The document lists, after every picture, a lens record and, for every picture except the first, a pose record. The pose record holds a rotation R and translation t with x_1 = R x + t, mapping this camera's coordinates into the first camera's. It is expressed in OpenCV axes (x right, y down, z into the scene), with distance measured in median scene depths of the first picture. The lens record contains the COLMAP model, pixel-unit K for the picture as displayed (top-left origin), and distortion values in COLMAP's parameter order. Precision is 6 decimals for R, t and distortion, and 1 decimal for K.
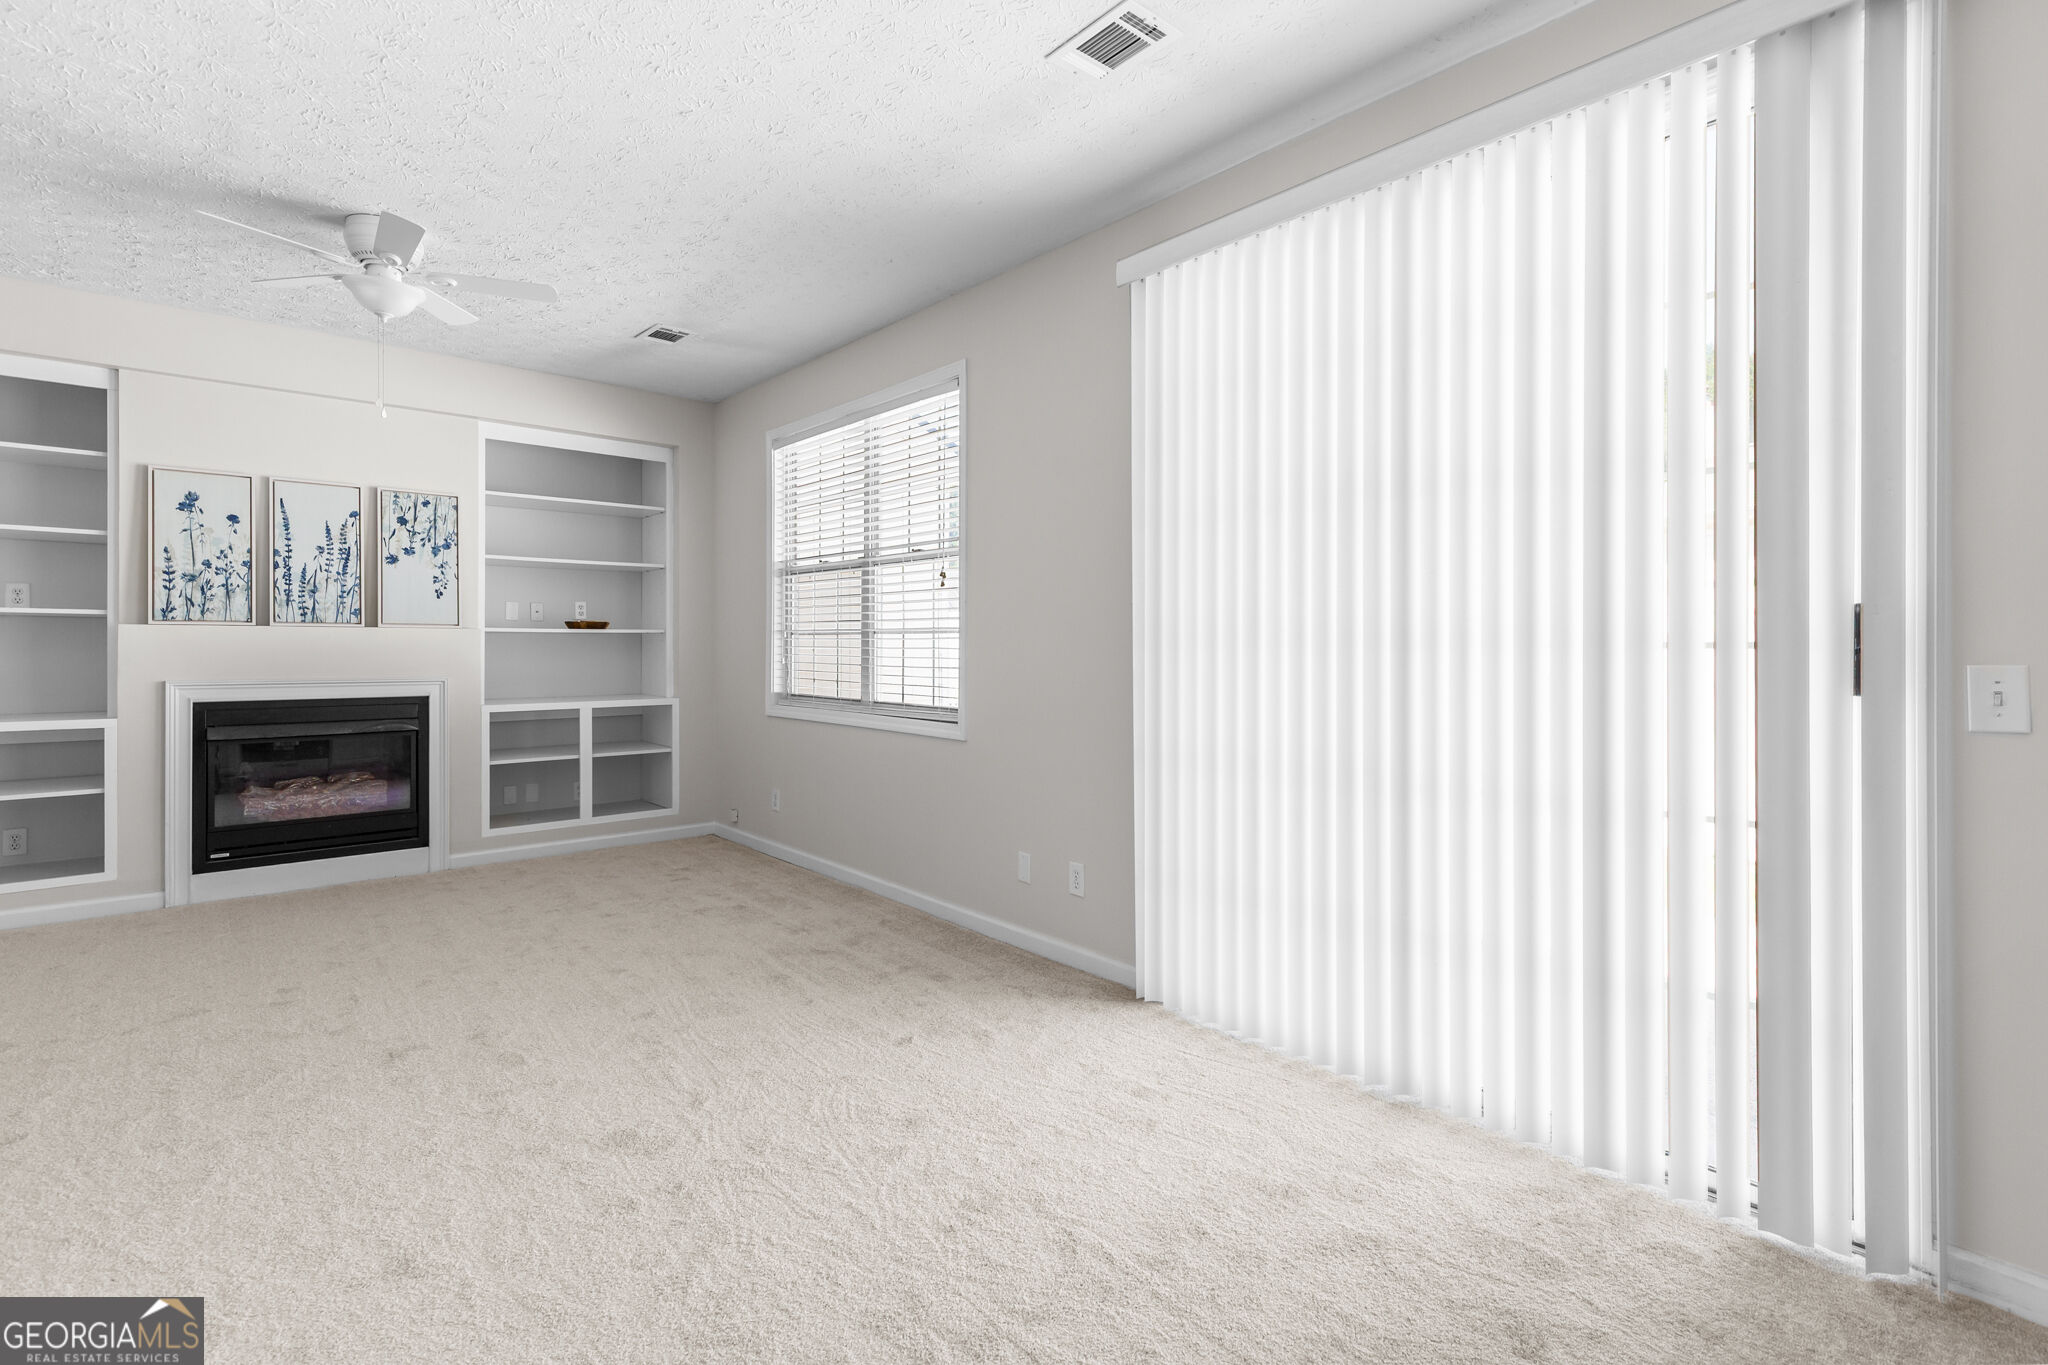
lens RADIAL K [[947.3, 0, 1054.4], [0, 947.3, 642.4], [0, 0, 1]] dist [0.005649, 0.000247]
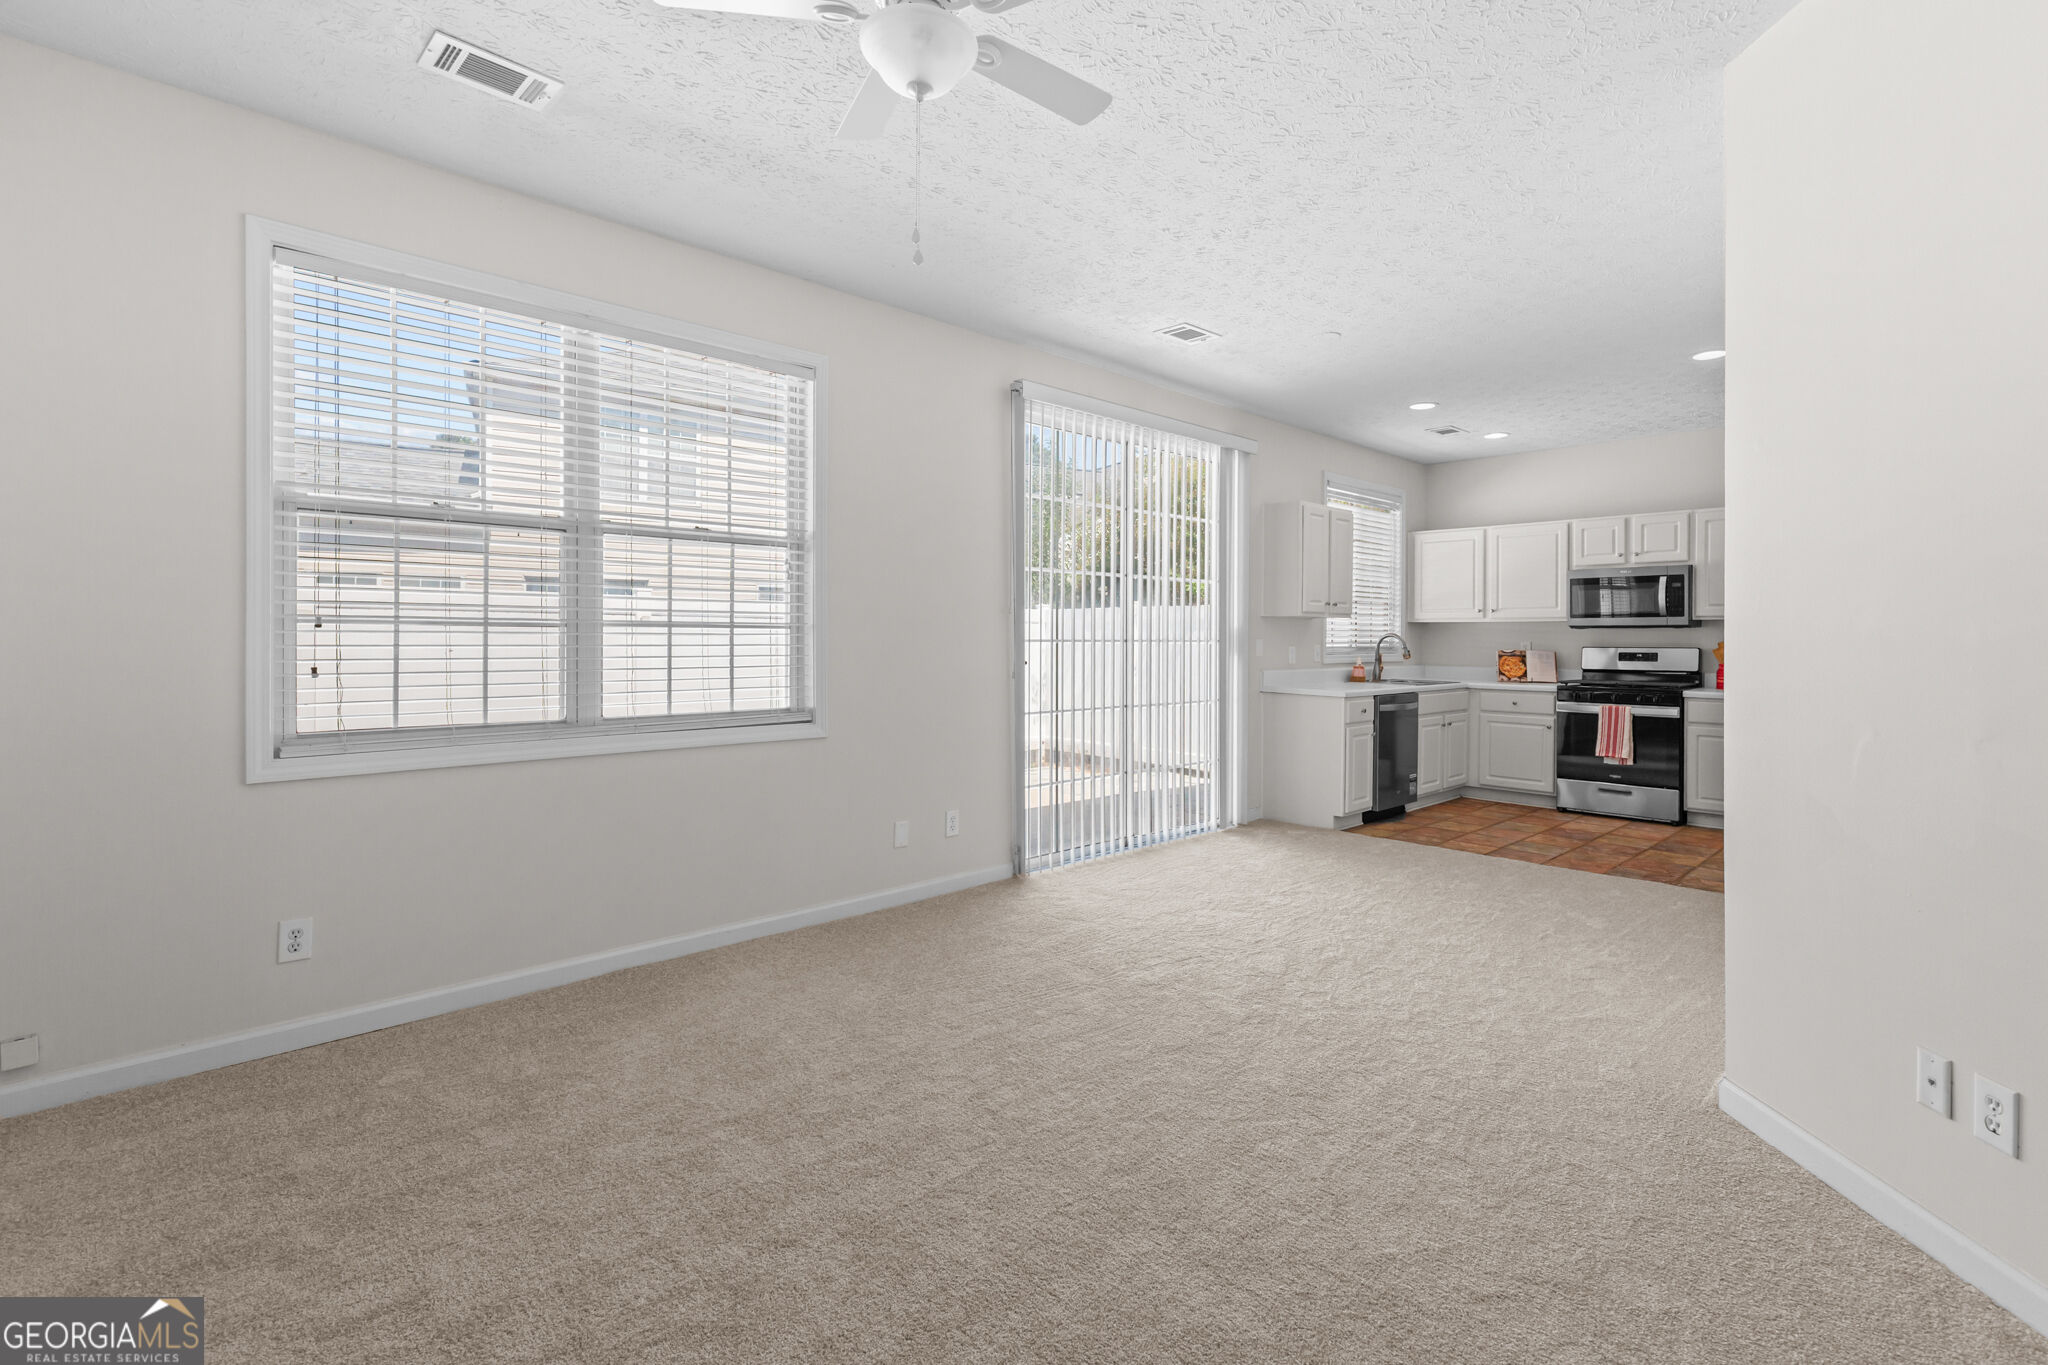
lens RADIAL K [[947.3, 0, 1054.4], [0, 947.3, 642.4], [0, 0, 1]] dist [0.005649, 0.000247]
pose [[-0.041005, -0.005459, 0.999144, -0.947866], [-0.005089, 0.999973, 0.005254, -0.002389], [-0.999146, -0.004869, -0.041032, 0.684227]]
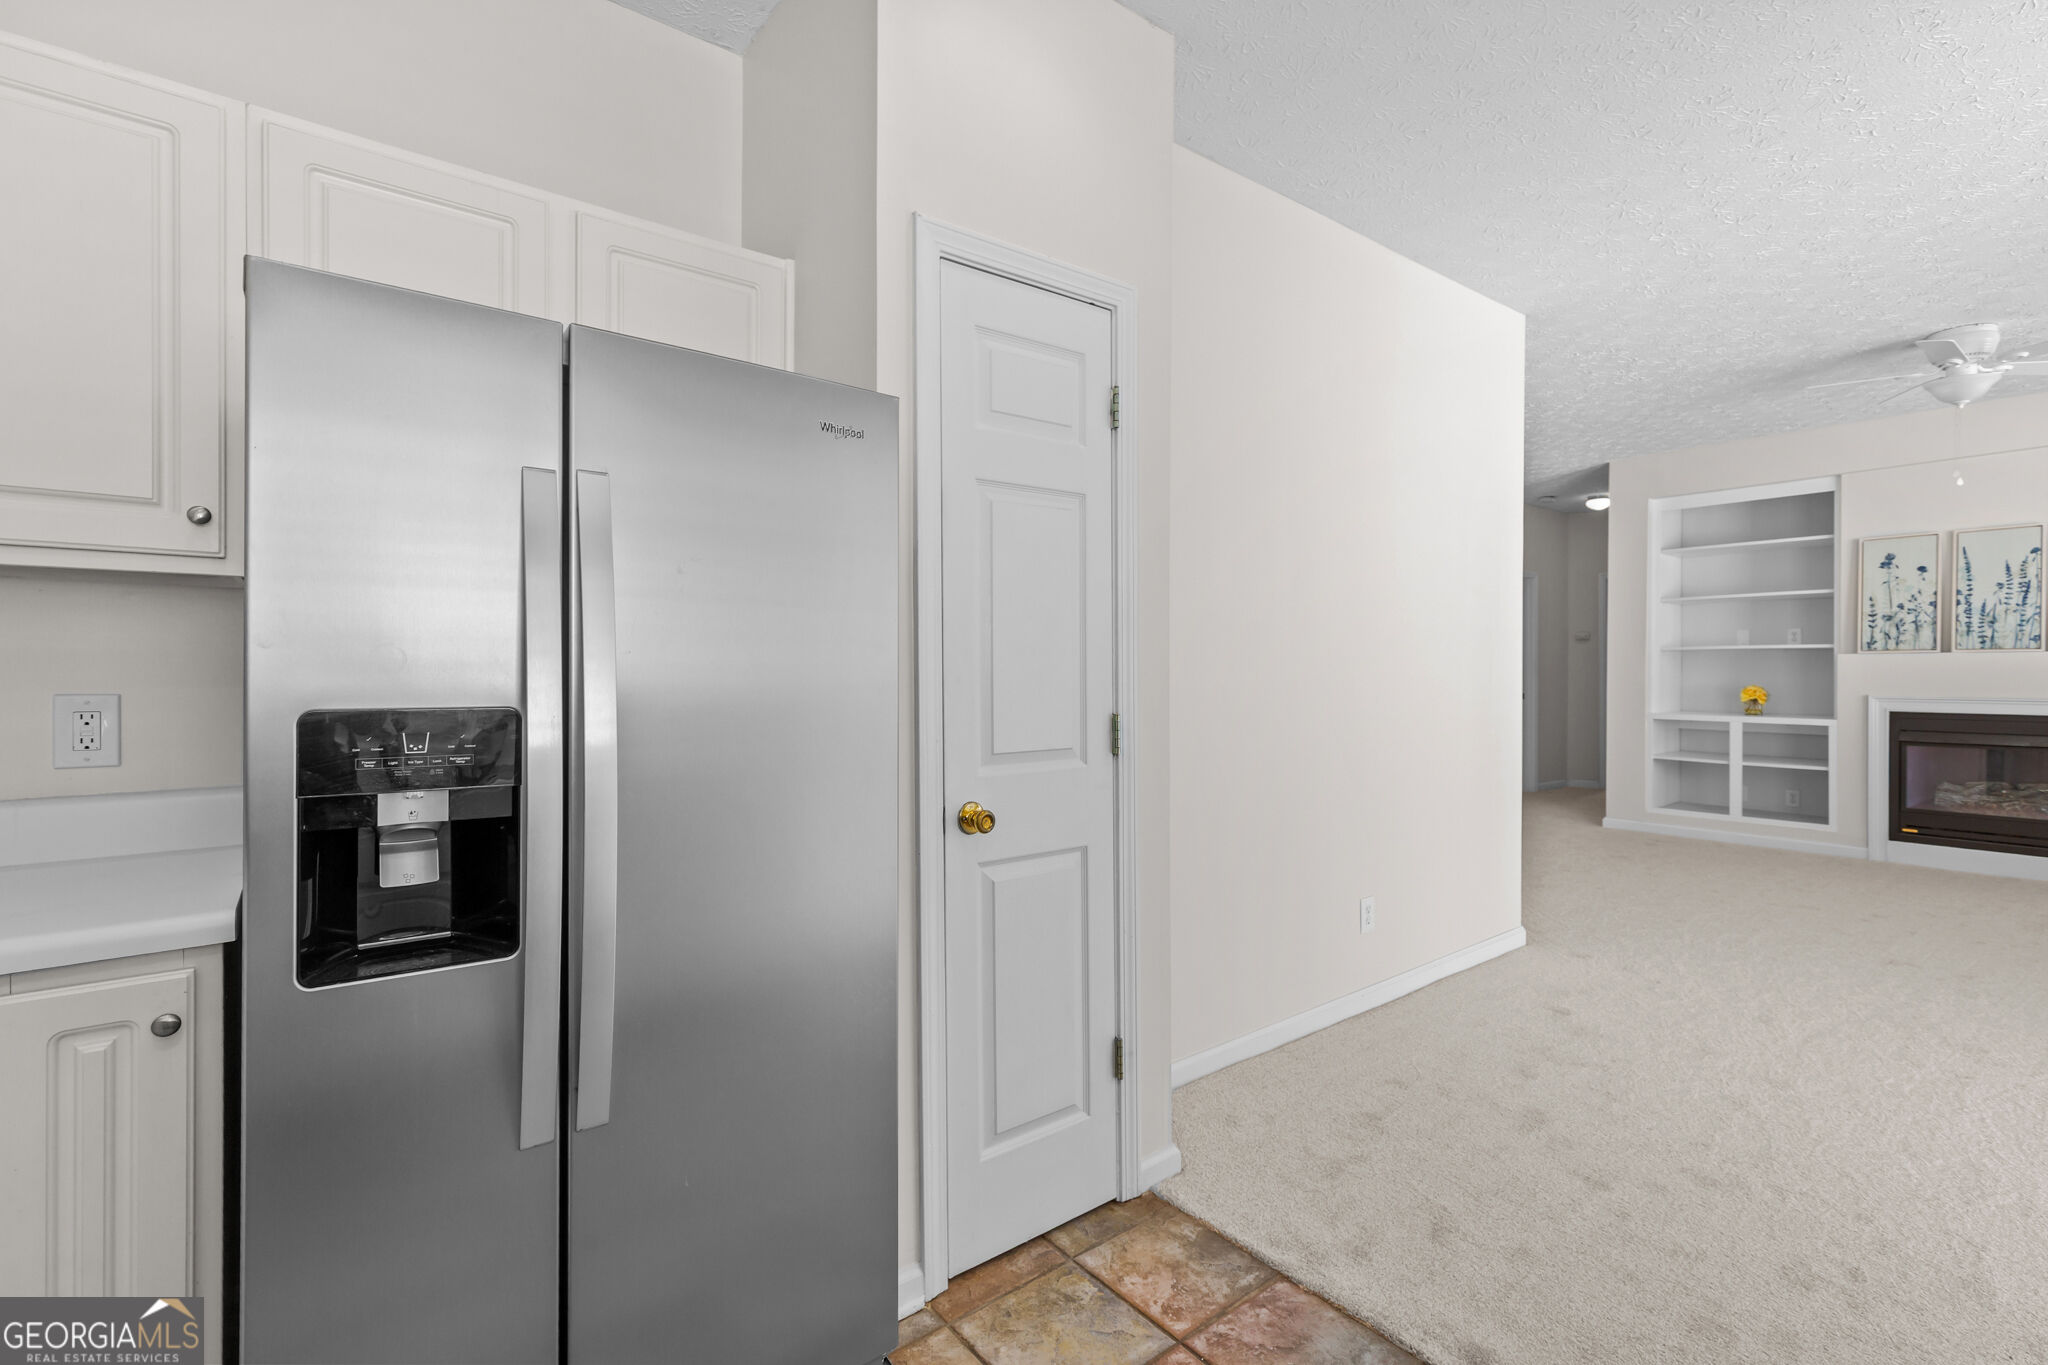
lens RADIAL K [[910.4, 0, 1043.0], [0, 910.4, 674.1], [0, 0, 1]] dist [0.001088, -0.000044]
pose [[-0.074310, 0.001104, -0.997235, 0.425835], [0.007145, 0.999974, 0.000574, 0.001245], [0.997210, -0.007082, -0.074316, -0.080971]]
